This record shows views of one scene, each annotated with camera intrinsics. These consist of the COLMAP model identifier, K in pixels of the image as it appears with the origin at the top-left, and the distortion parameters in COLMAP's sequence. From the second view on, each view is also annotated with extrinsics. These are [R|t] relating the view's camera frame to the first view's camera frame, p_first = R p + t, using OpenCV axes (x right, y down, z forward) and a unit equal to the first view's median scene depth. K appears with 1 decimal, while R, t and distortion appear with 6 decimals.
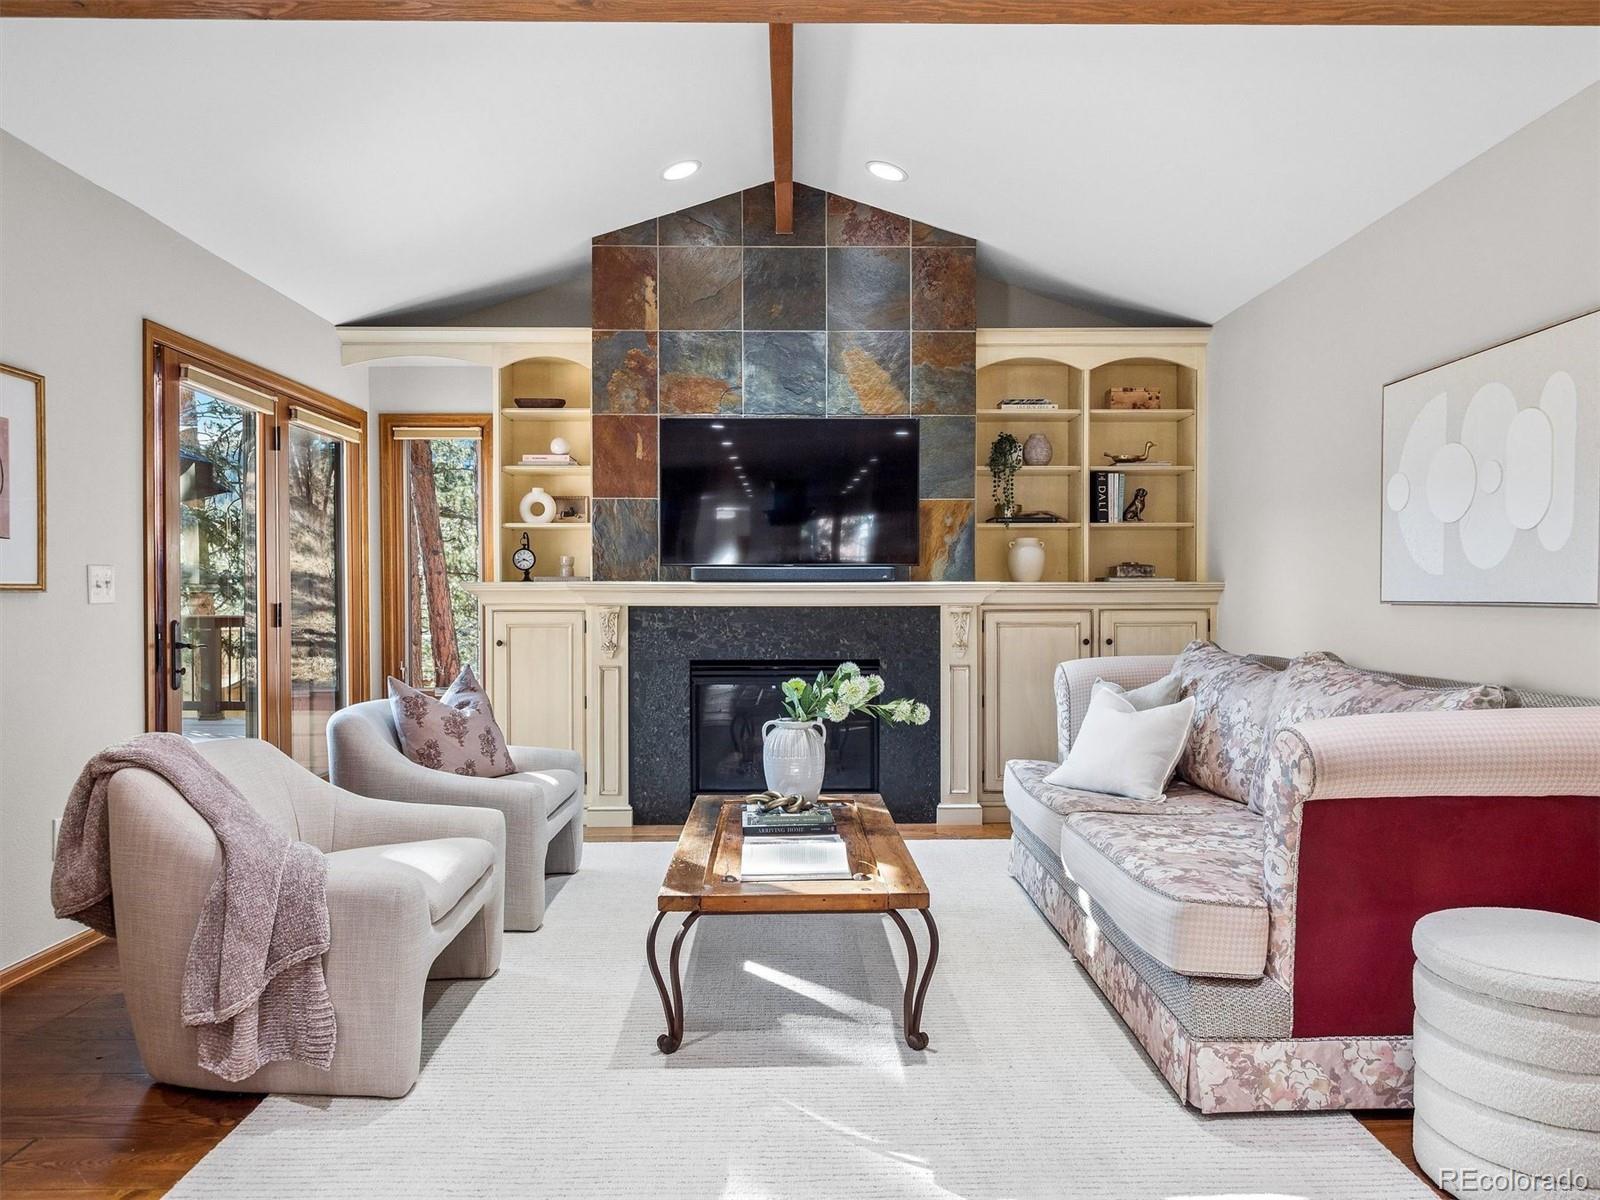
lens RADIAL K [[865.0, 0, 799.9], [0, 865.0, 605.2], [0, 0, 1]] dist [0.003261, 0.000747]
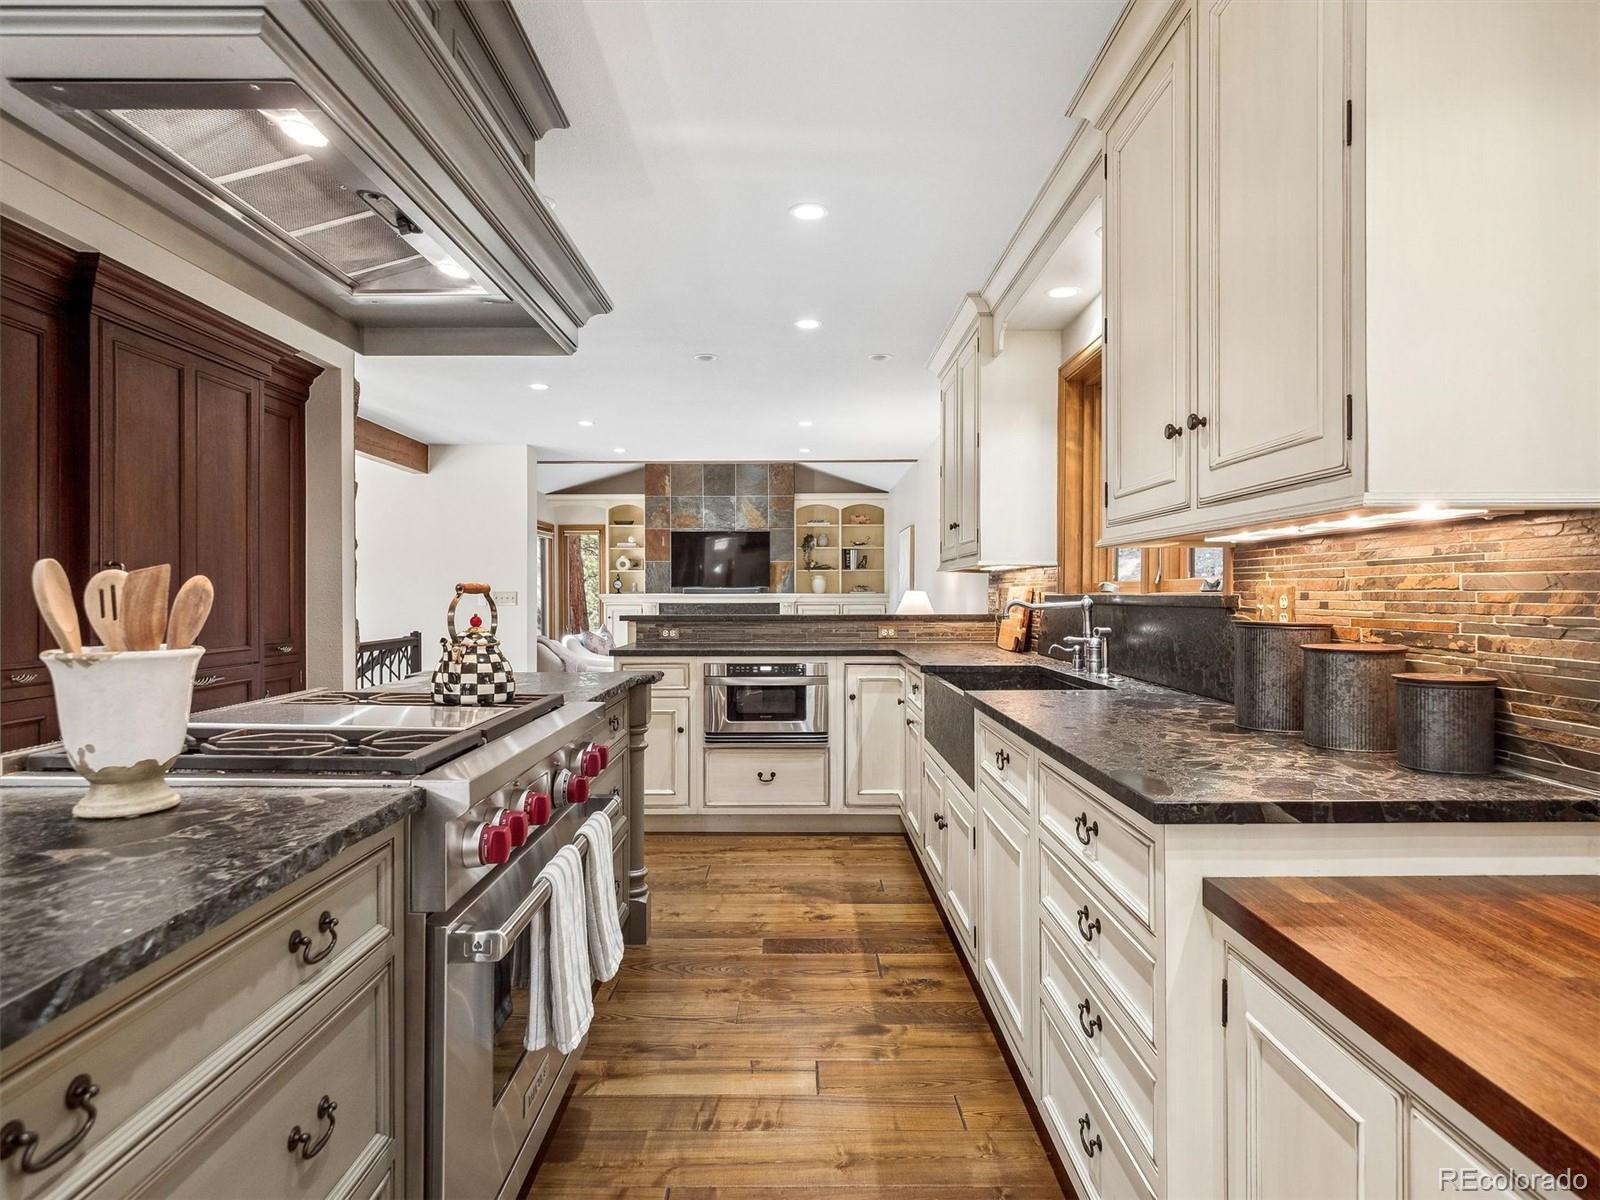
lens RADIAL K [[865.0, 0, 800.9], [0, 865.0, 592.4], [0, 0, 1]] dist [0.003261, 0.000747]
pose [[0.999485, -0.001132, -0.032058, 0.296975], [0.000733, 0.999922, -0.012455, 0.001601], [0.032069, 0.012425, 0.999408, -1.511016]]
